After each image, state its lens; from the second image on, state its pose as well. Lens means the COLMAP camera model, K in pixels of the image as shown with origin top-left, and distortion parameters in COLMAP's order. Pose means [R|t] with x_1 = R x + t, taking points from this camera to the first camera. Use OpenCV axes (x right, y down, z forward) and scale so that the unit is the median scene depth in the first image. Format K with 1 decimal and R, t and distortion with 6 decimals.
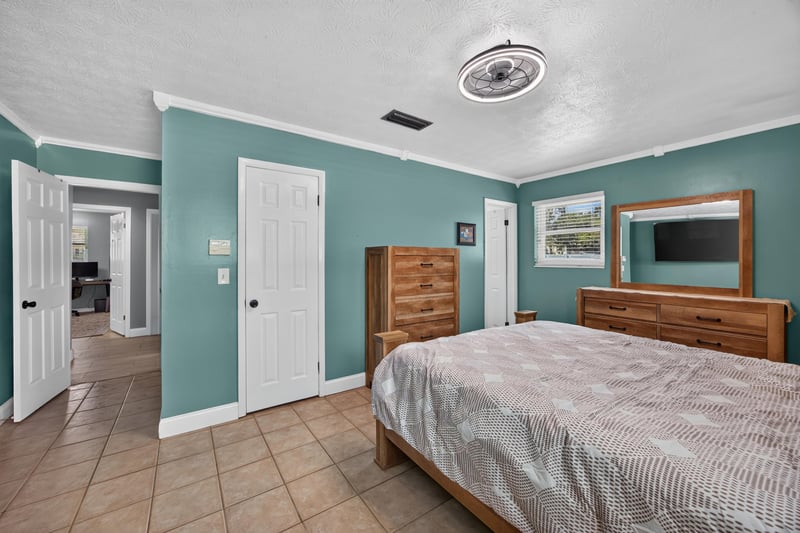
lens RADIAL K [[312.4, 0, 401.2], [0, 312.4, 260.7], [0, 0, 1]] dist [-0.001985, -0.000091]
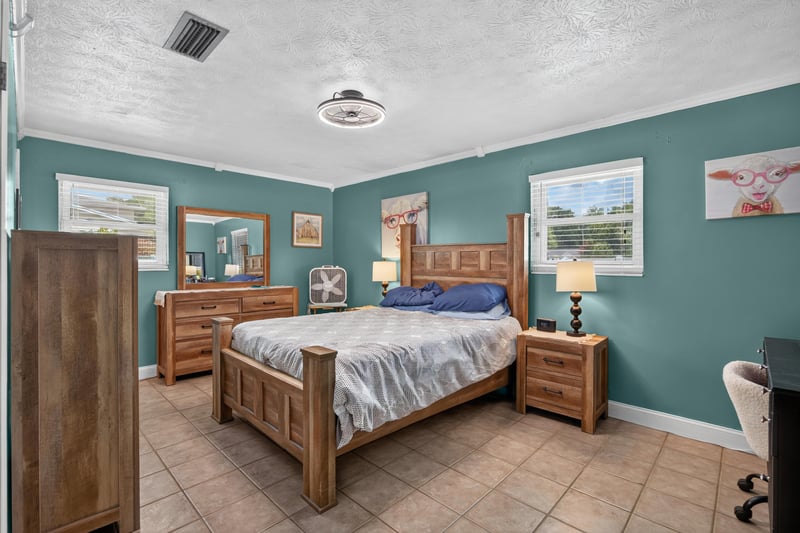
lens RADIAL K [[367.2, 0, 401.2], [0, 367.2, 264.3], [0, 0, 1]] dist [-0.023413, 0.006330]
pose [[-0.190557, -0.006958, 0.981652, -0.644129], [0.003095, 0.999966, 0.007689, -0.000180], [-0.981671, 0.004504, -0.190529, 0.607636]]
